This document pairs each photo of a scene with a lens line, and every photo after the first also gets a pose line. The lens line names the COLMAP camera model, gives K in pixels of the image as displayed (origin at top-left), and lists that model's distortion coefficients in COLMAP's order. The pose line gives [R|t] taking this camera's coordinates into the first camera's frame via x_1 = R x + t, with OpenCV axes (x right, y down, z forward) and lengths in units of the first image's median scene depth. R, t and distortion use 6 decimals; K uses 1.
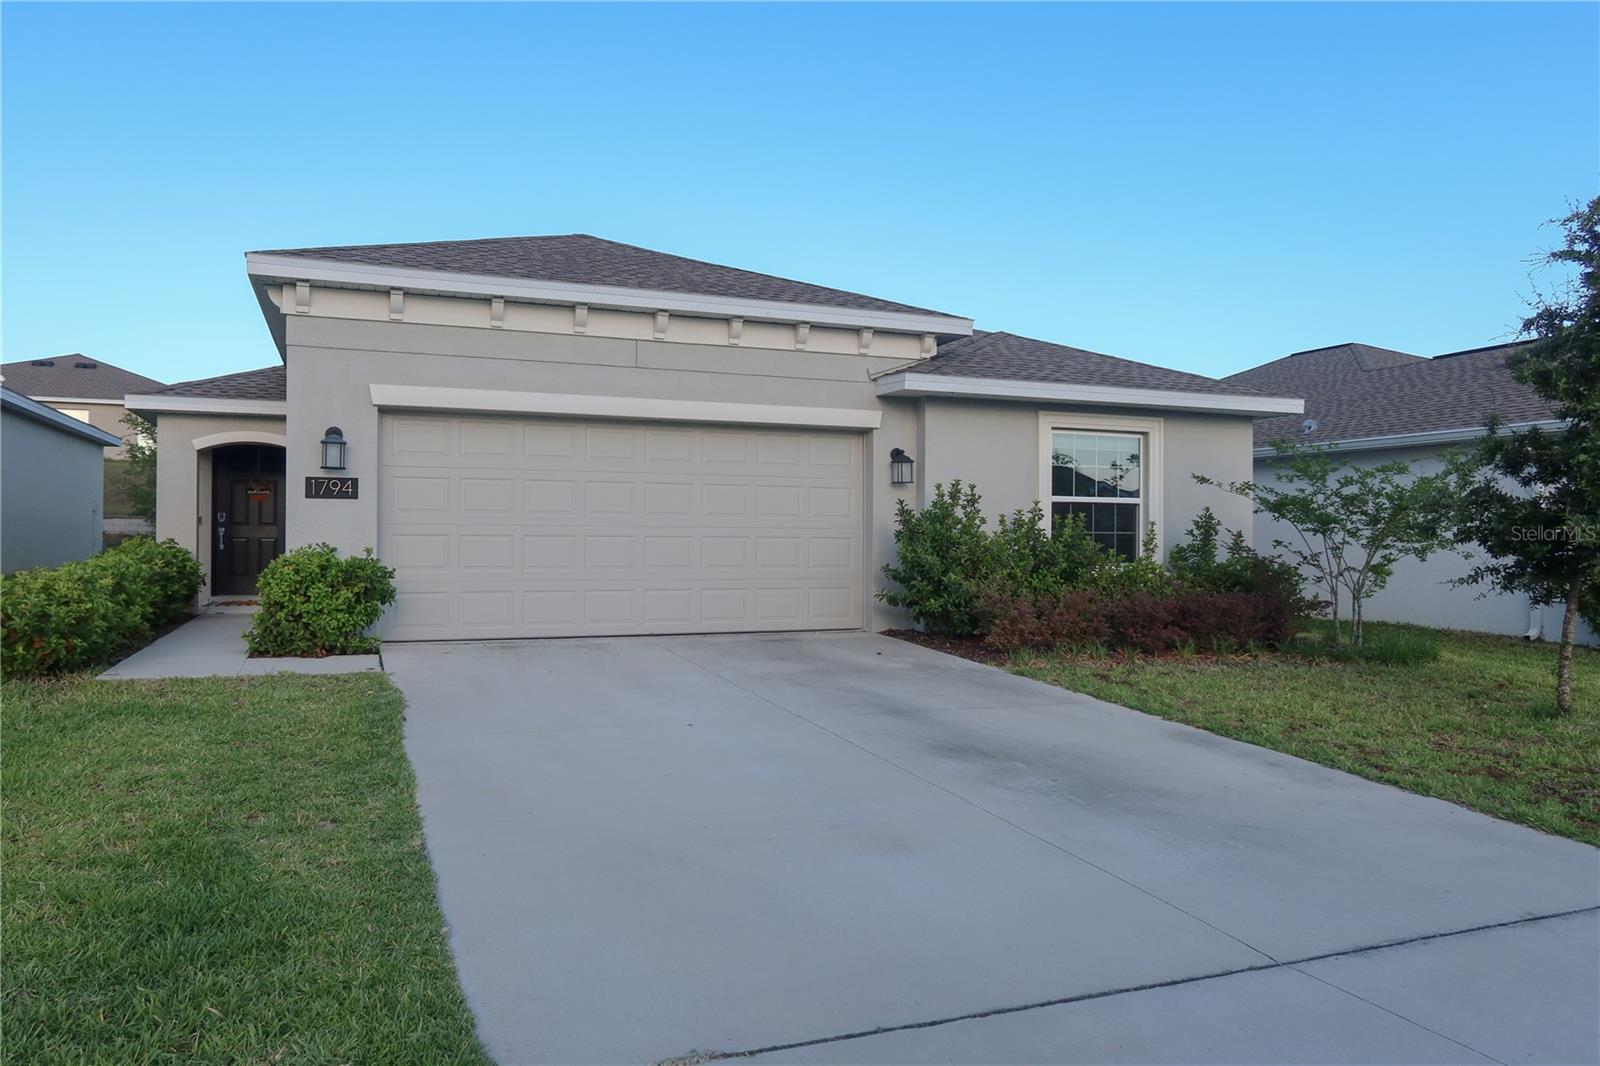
lens RADIAL K [[1108.1, 0, 800.0], [0, 1108.1, 533.0], [0, 0, 1]] dist [-0.018644, 0.005689]
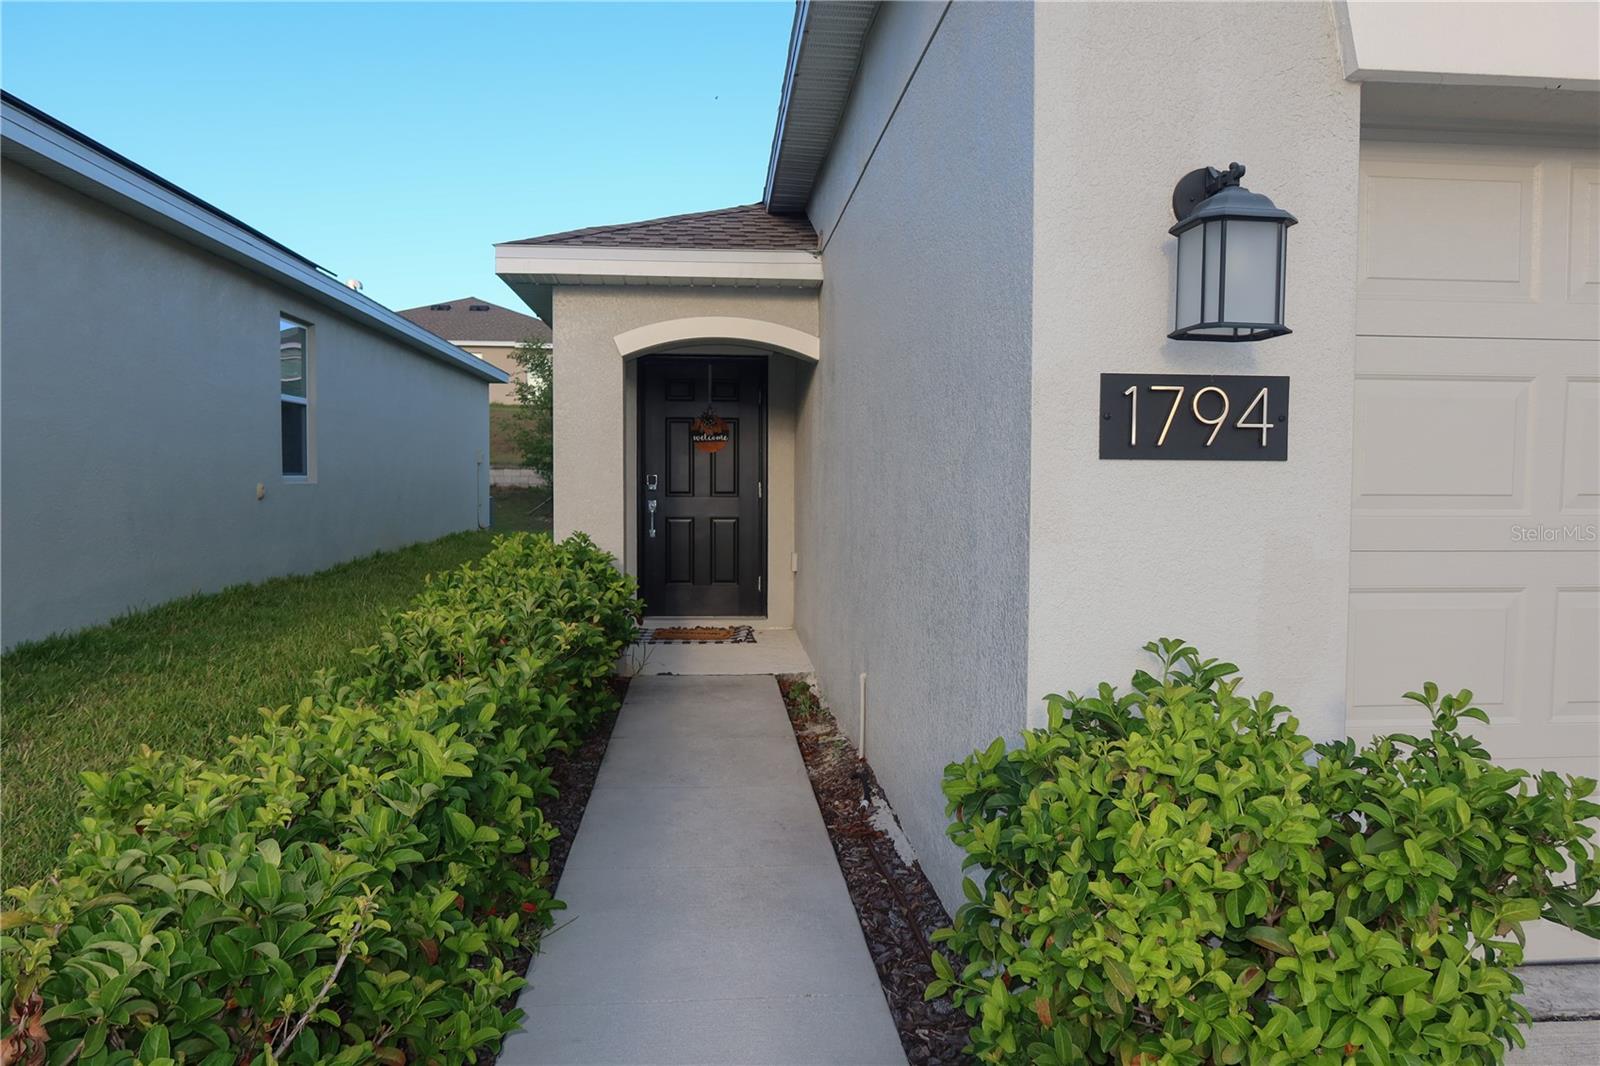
lens RADIAL K [[1108.1, 0, 800.0], [0, 1108.1, 533.0], [0, 0, 1]] dist [-0.018644, 0.005689]
pose [[0.954336, 0.015623, -0.298328, -0.368166], [-0.000148, 0.998656, 0.051824, -0.023406], [0.298737, -0.049413, 0.953055, 0.622892]]
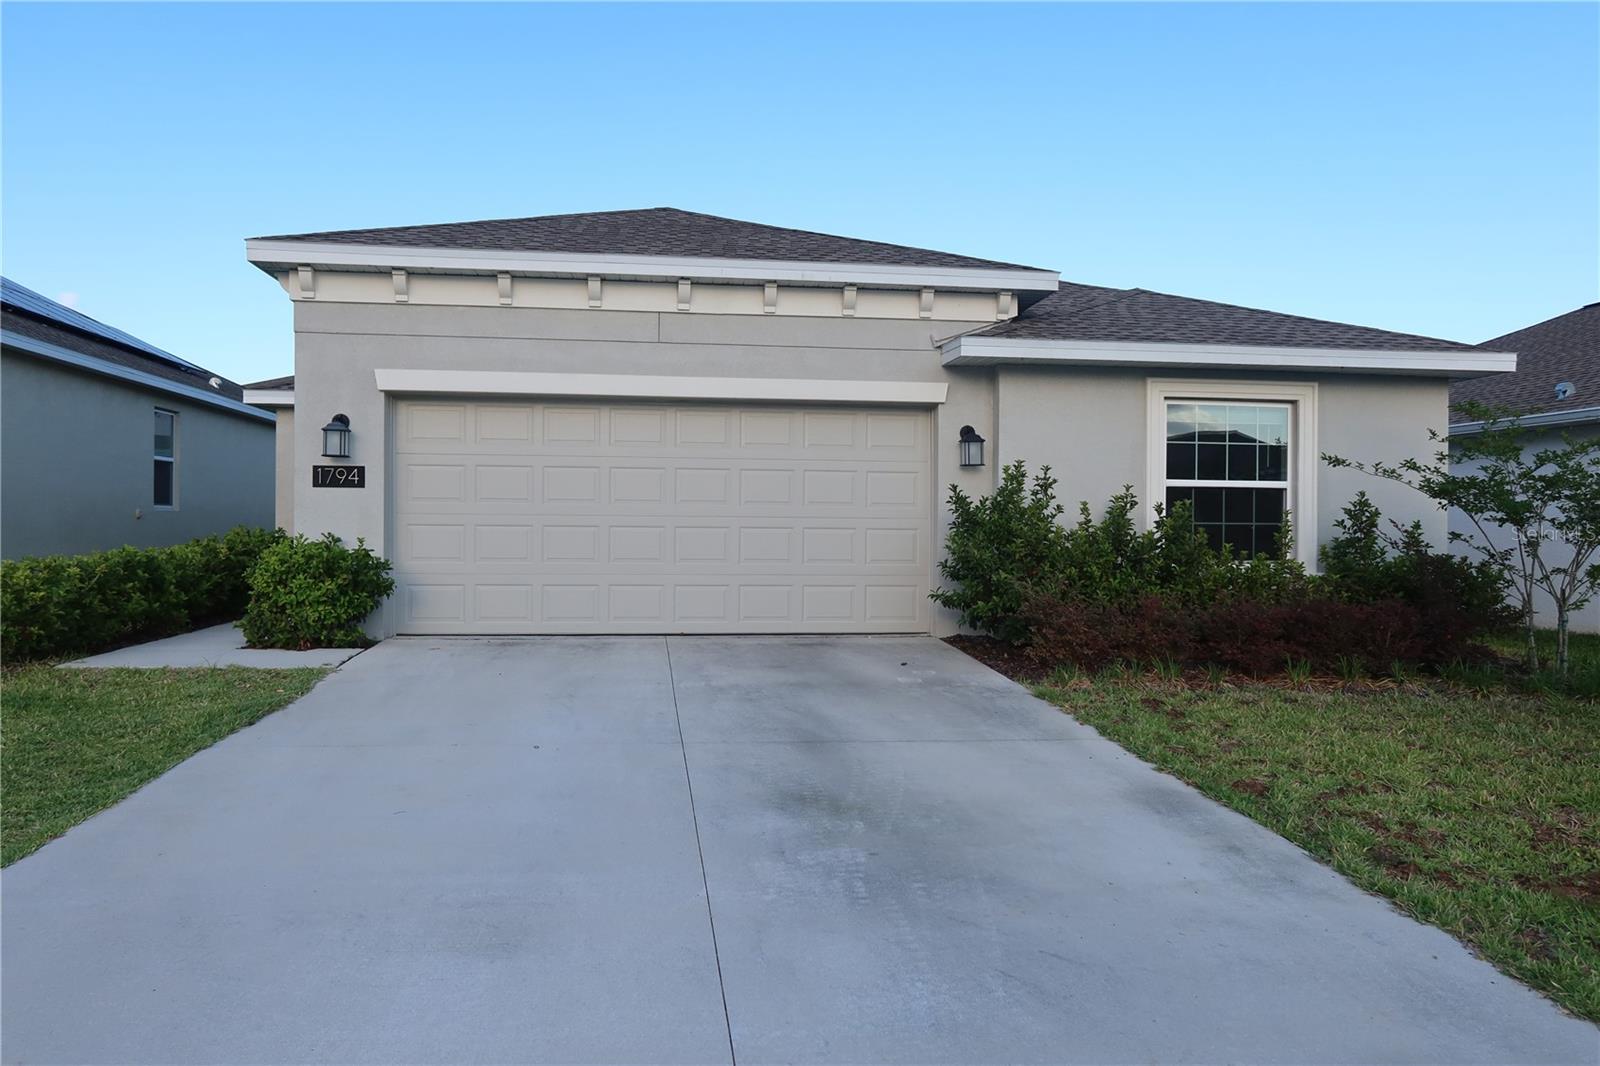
lens RADIAL K [[1108.1, 0, 800.0], [0, 1108.1, 533.0], [0, 0, 1]] dist [-0.018644, 0.005689]
pose [[0.967578, 0.003621, -0.252547, 0.184897], [-0.001445, 0.999960, 0.008799, -0.000012], [0.252569, -0.008149, 0.967545, 0.133114]]
